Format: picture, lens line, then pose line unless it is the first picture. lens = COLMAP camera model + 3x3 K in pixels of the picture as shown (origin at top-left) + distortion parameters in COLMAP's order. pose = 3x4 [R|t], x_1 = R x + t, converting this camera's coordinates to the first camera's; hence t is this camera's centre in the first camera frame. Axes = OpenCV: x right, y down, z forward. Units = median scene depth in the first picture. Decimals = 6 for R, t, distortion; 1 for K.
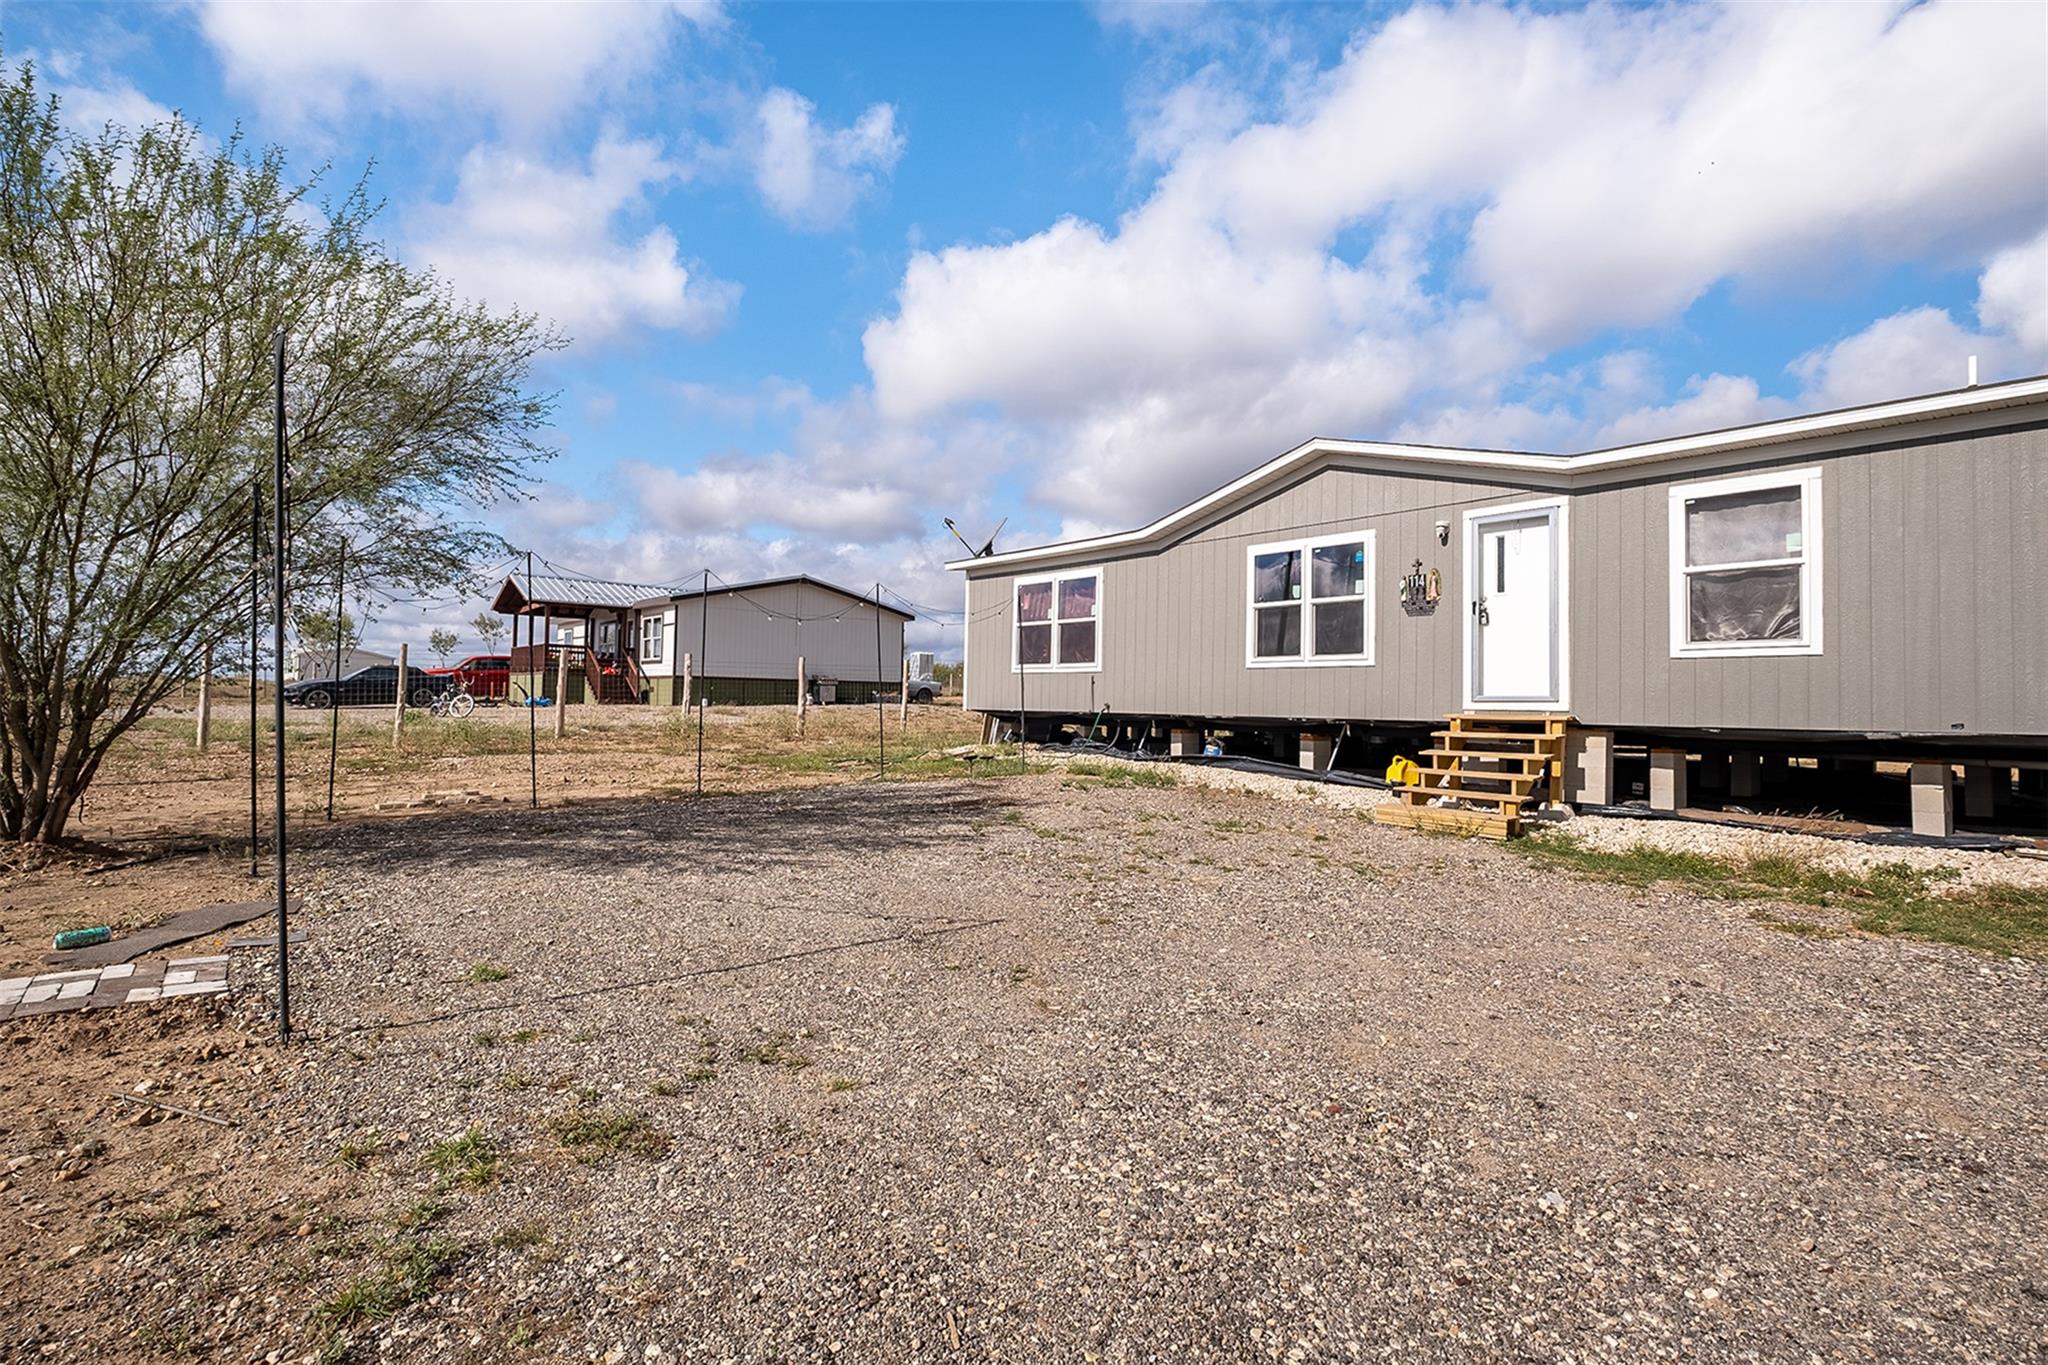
lens RADIAL K [[1011.3, 0, 1006.8], [0, 1011.3, 683.4], [0, 0, 1]] dist [-0.005828, 0.000066]
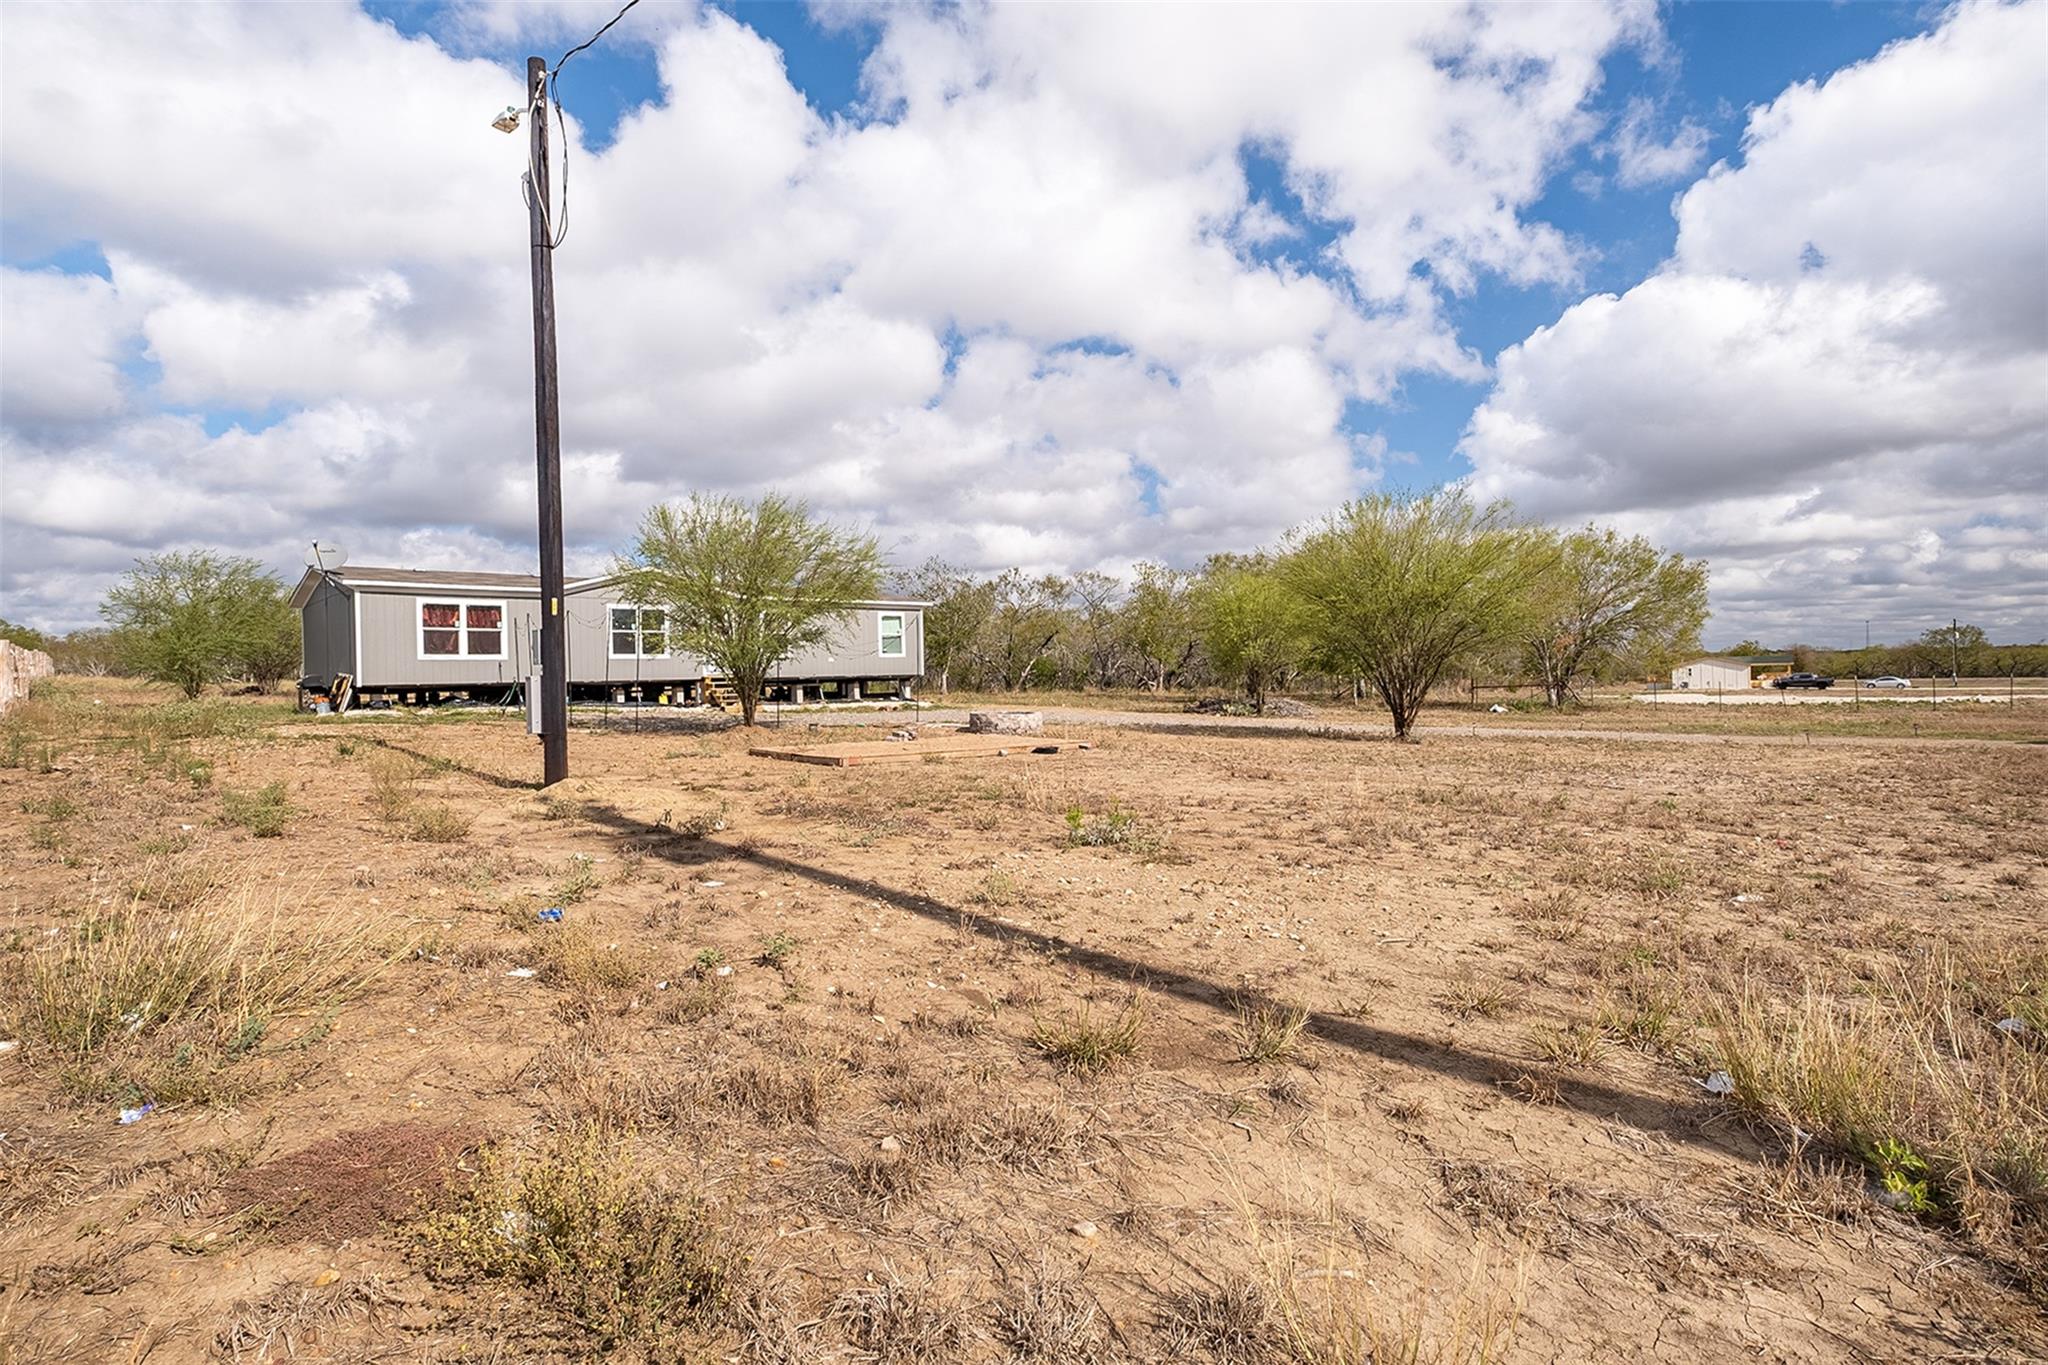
lens RADIAL K [[1011.3, 0, 1012.4], [0, 1011.3, 683.3], [0, 0, 1]] dist [-0.005828, 0.000066]
pose [[-0.055599, -0.020921, 0.998234, -2.224639], [0.002240, 0.999775, 0.021079, -0.007061], [-0.998451, 0.003408, -0.055540, 0.263578]]
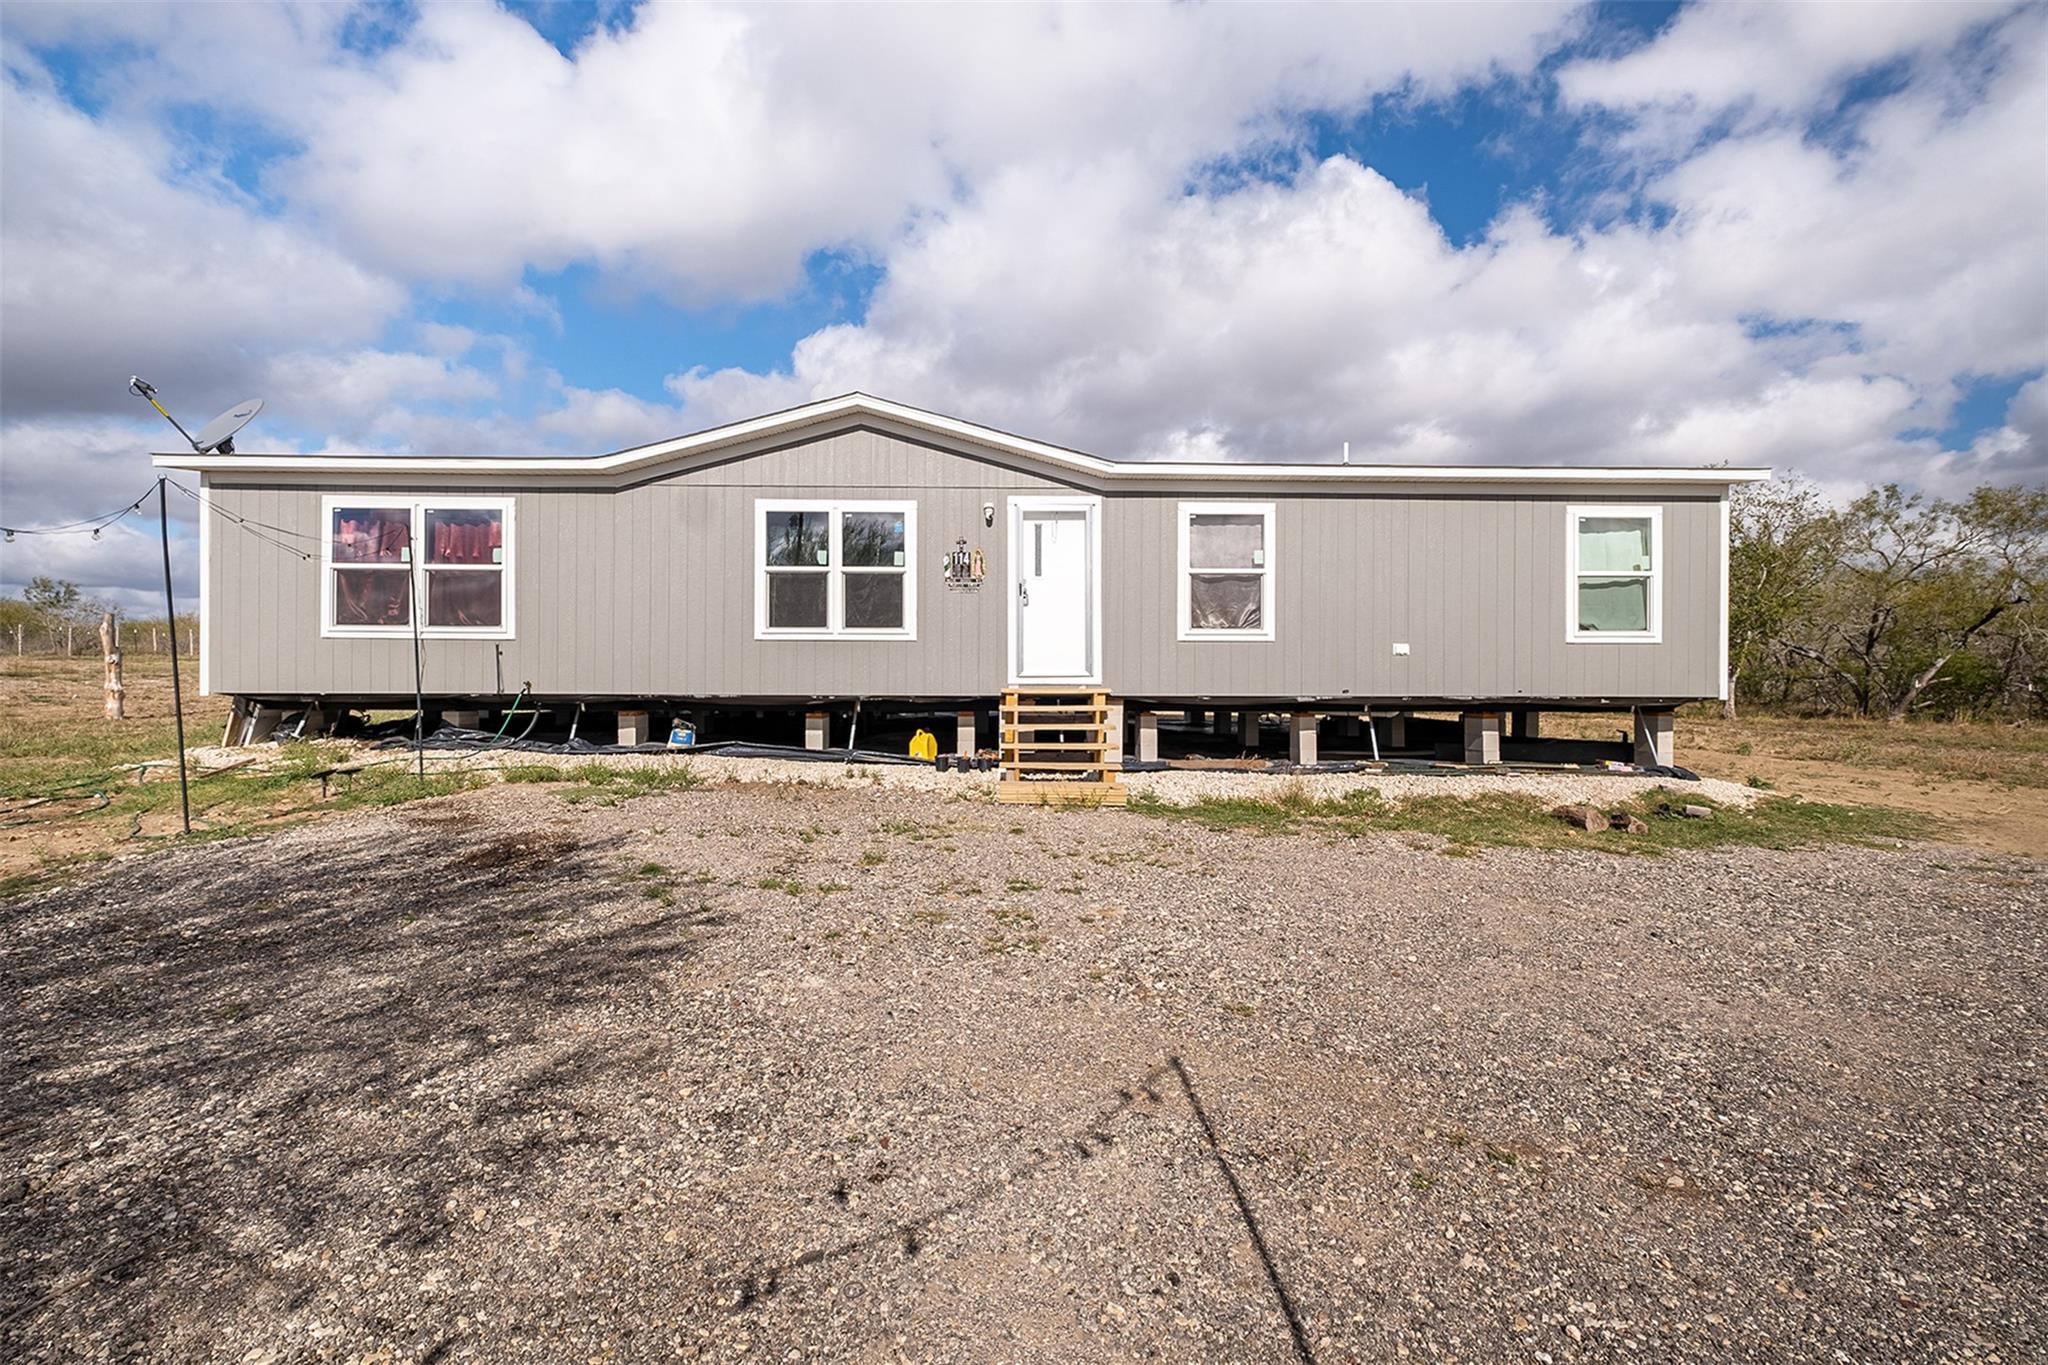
lens RADIAL K [[888.5, 0, 1022.3], [0, 888.5, 674.7], [0, 0, 1]] dist [0.003795, -0.004482]
pose [[0.604788, -0.013547, 0.796271, -0.258614], [-0.009546, 0.999660, 0.024258, -0.006289], [-0.796329, -0.022272, 0.604453, 0.386766]]
